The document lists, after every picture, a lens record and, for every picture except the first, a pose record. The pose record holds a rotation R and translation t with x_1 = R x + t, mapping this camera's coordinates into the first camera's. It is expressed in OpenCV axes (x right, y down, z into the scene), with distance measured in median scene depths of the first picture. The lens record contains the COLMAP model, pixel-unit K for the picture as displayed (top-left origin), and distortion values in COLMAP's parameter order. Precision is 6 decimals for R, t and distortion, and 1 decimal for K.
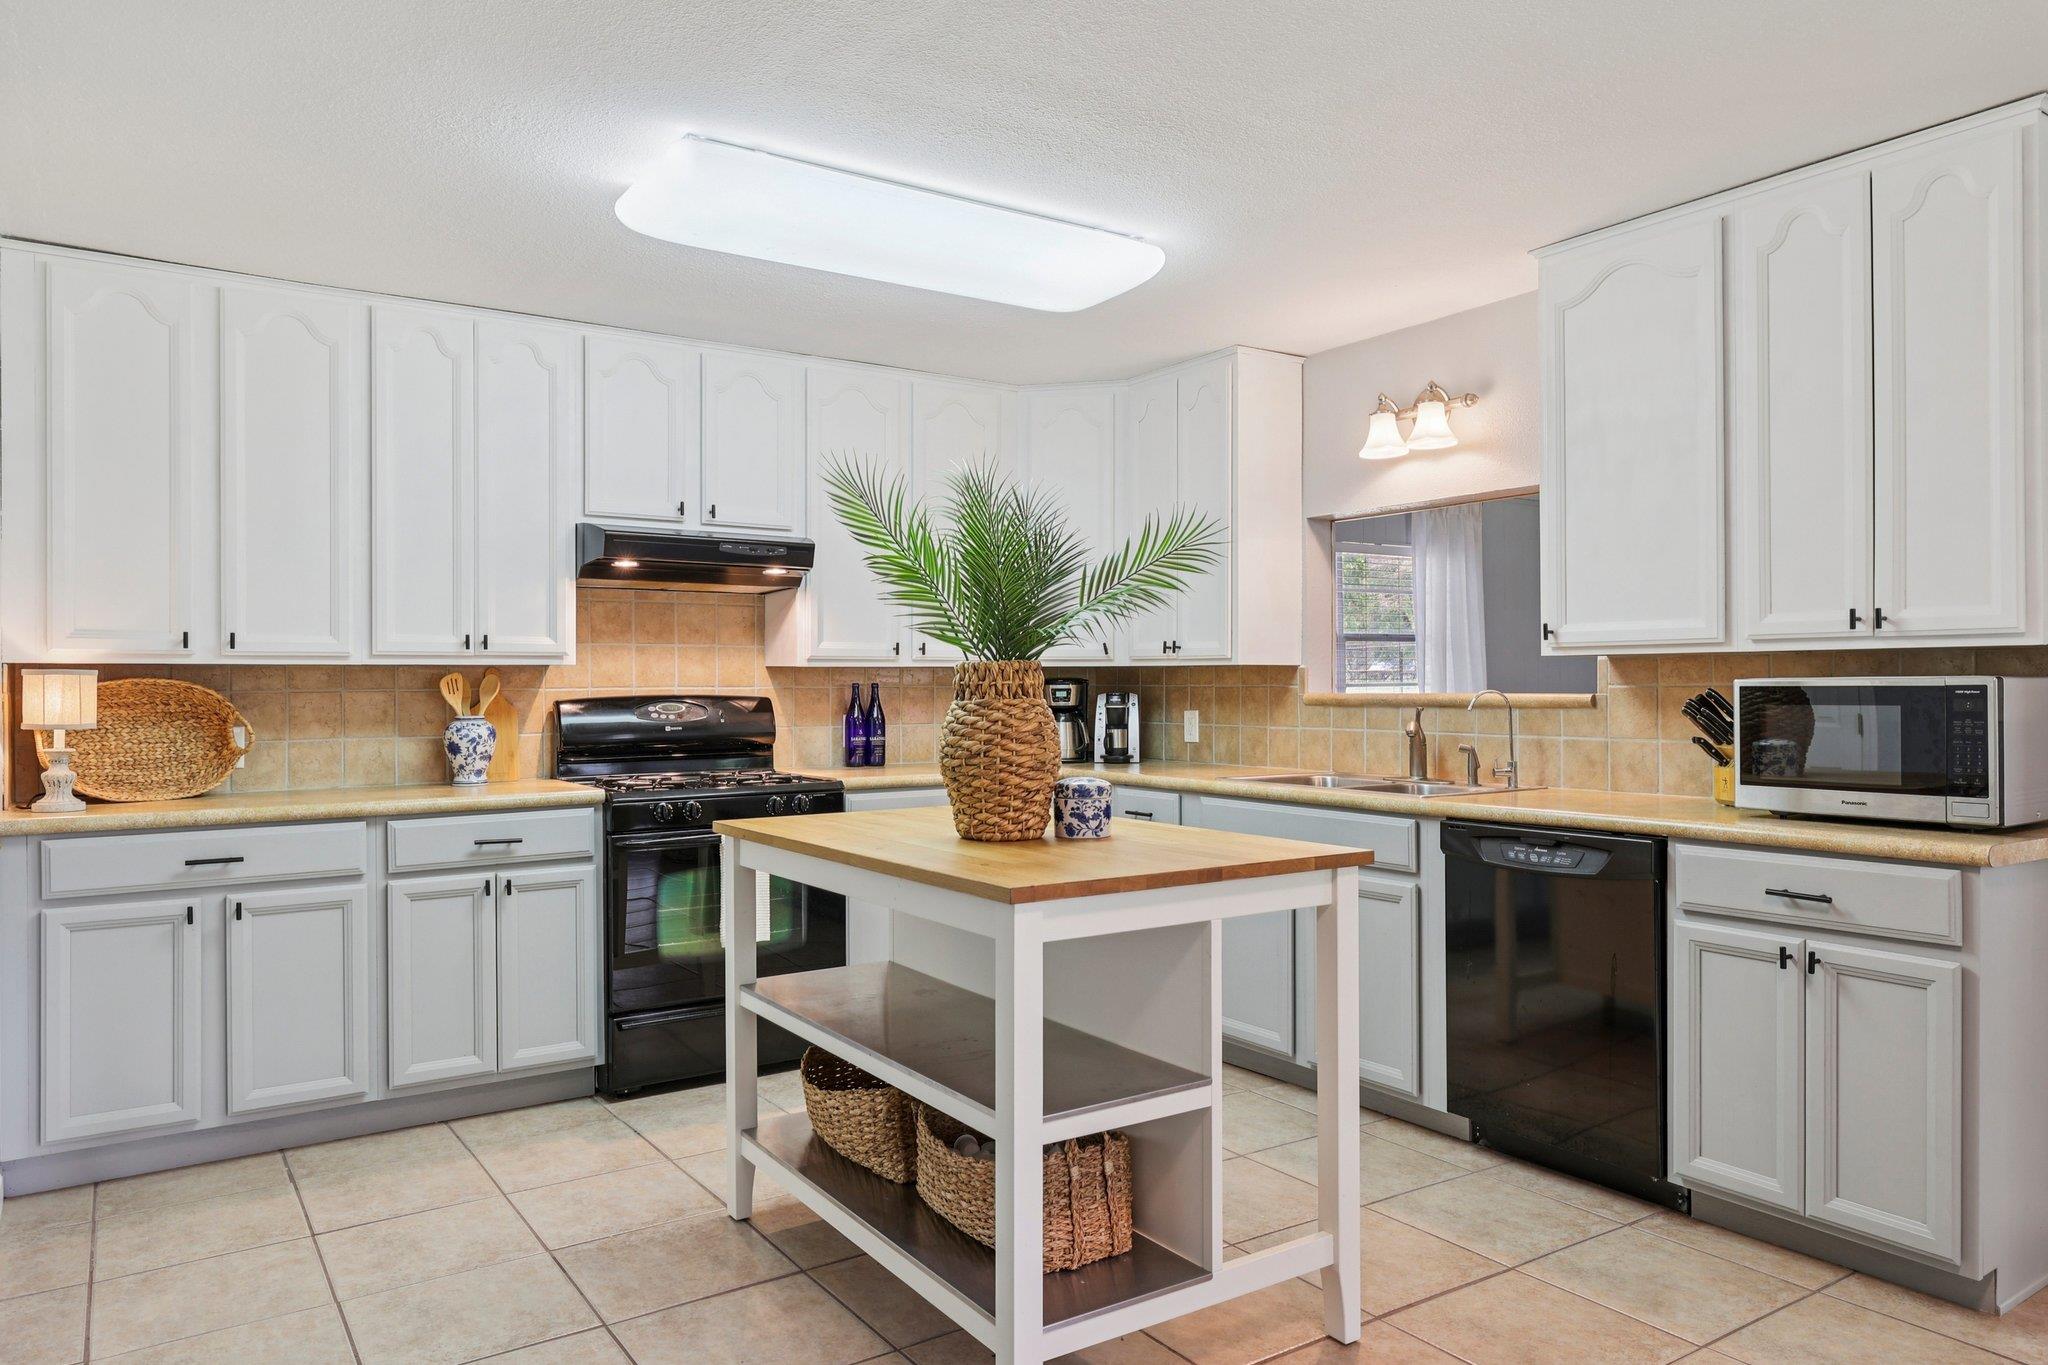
lens RADIAL K [[1348.1, 0, 1023.0], [0, 1348.1, 682.0], [0, 0, 1]] dist [0.000403, -0.002929]
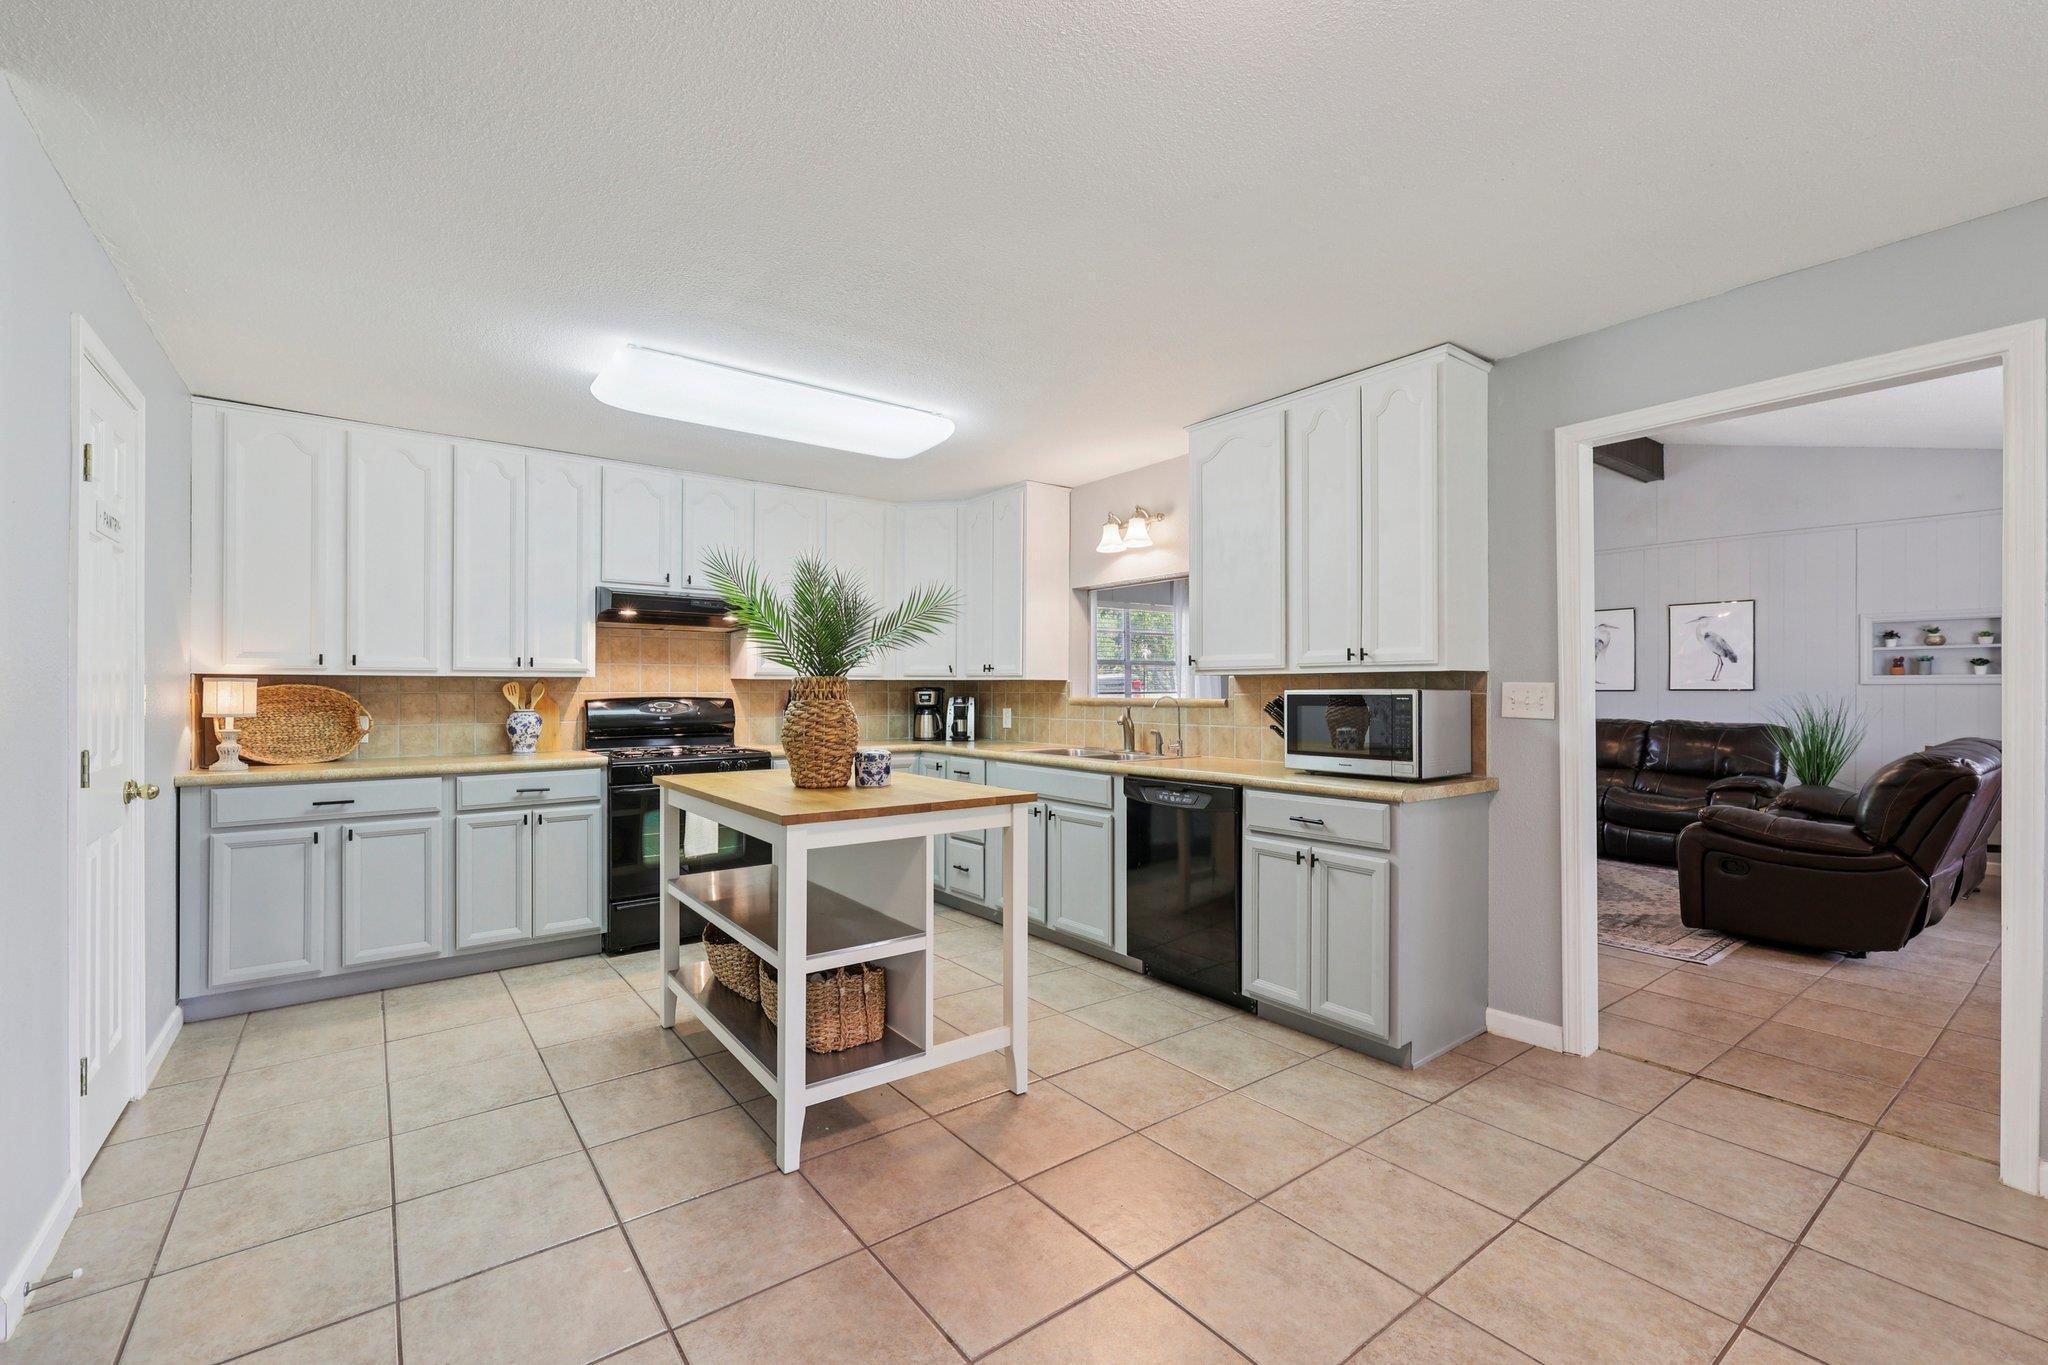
lens RADIAL K [[869.2, 0, 1025.0], [0, 869.2, 686.4], [0, 0, 1]] dist [-0.002150, -0.000164]
pose [[0.998178, 0.005612, 0.060083, 0.129193], [-0.005369, 0.999977, -0.004197, -0.000524], [-0.060106, 0.003867, 0.998185, -0.040806]]
